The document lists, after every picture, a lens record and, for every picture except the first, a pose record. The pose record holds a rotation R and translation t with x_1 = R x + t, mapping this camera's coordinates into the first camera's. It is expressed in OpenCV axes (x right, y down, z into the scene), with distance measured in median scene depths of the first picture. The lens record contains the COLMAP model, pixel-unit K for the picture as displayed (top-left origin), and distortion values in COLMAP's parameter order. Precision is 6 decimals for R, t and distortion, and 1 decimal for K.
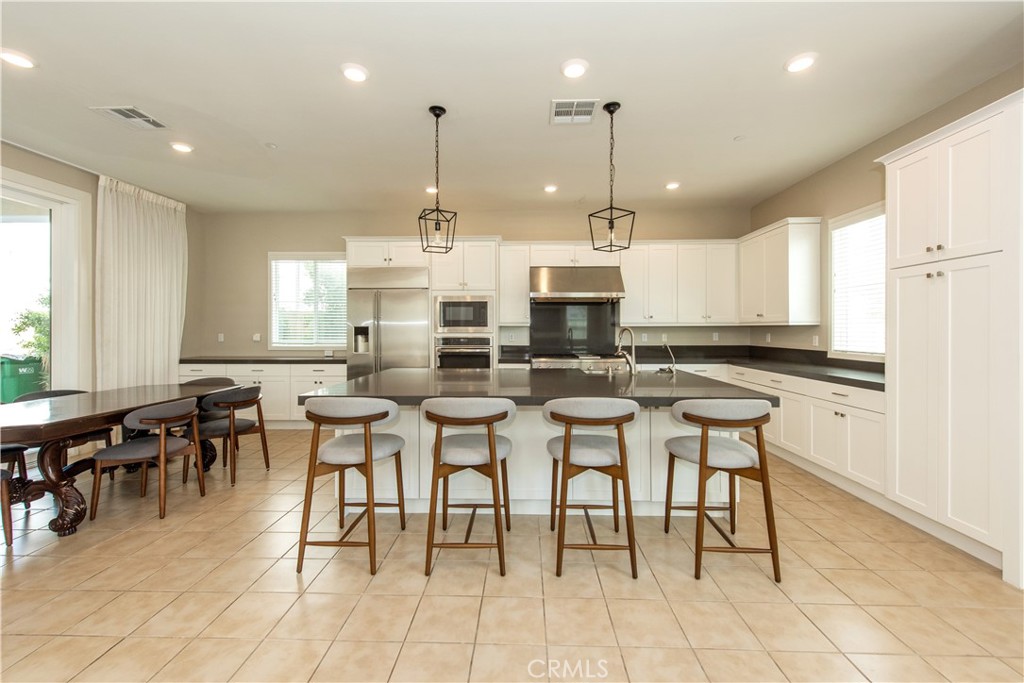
lens RADIAL K [[405.5, 0, 514.8], [0, 405.5, 327.8], [0, 0, 1]] dist [0.014474, -0.001052]
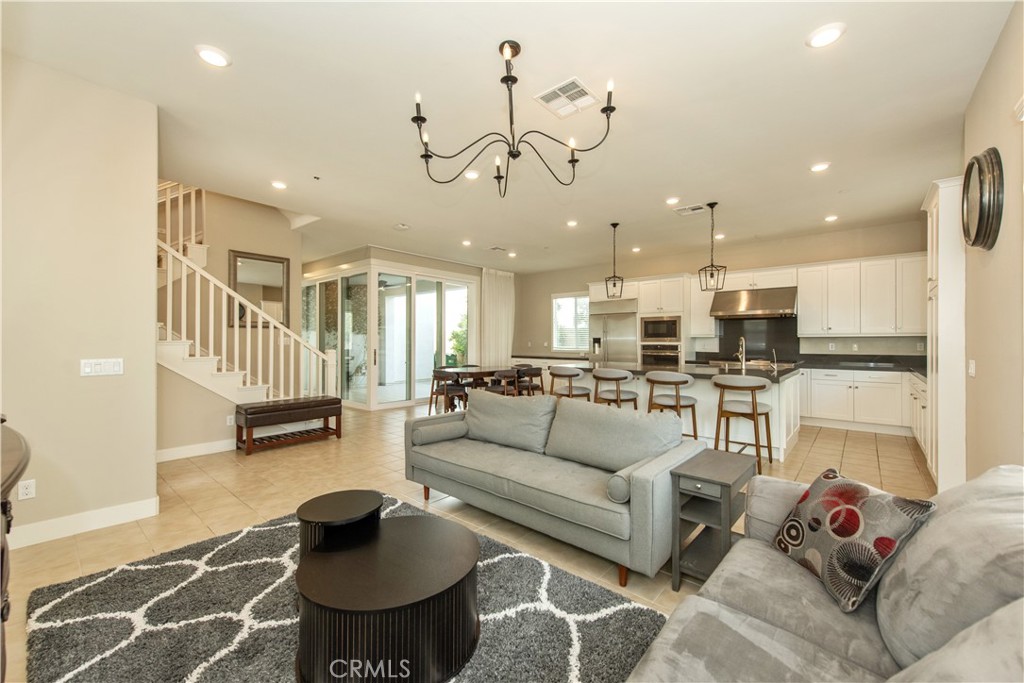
lens RADIAL K [[405.5, 0, 515.2], [0, 405.5, 335.2], [0, 0, 1]] dist [0.014474, -0.001052]
pose [[0.778588, -0.006109, -0.627505, 0.387287], [-0.001056, 0.999938, -0.011045, 0.004570], [0.627534, 0.009262, 0.778534, -0.468218]]
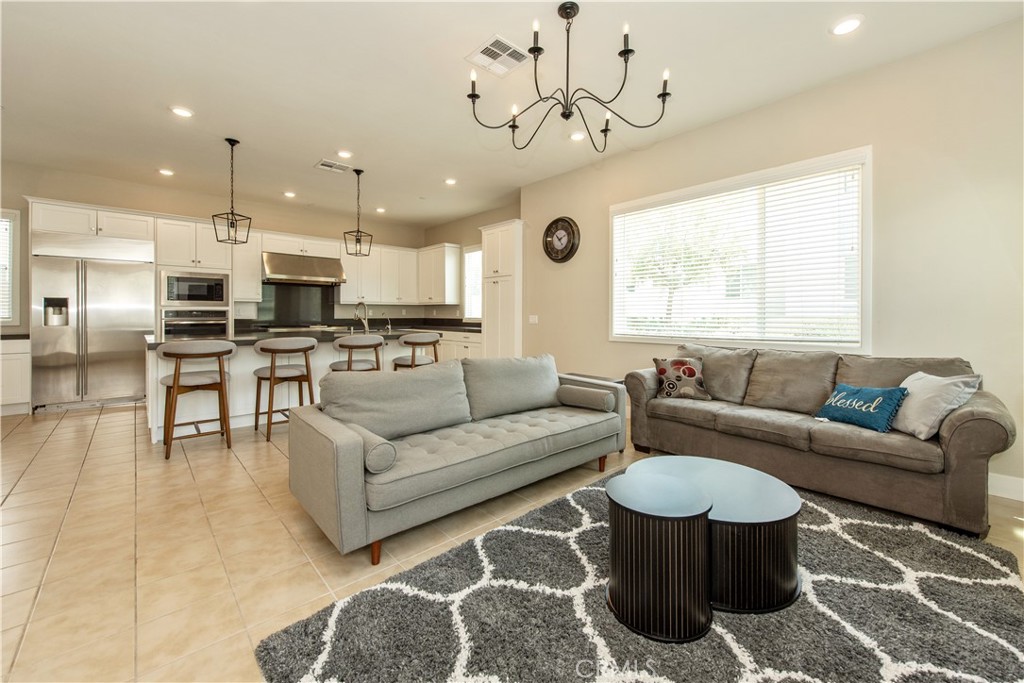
lens RADIAL K [[405.5, 0, 517.6], [0, 405.5, 316.9], [0, 0, 1]] dist [0.014474, -0.001052]
pose [[0.716827, -0.002271, 0.697248, -0.281744], [-0.005290, 0.999948, 0.008696, 0.027114], [-0.697231, -0.009922, 0.716777, -0.409786]]
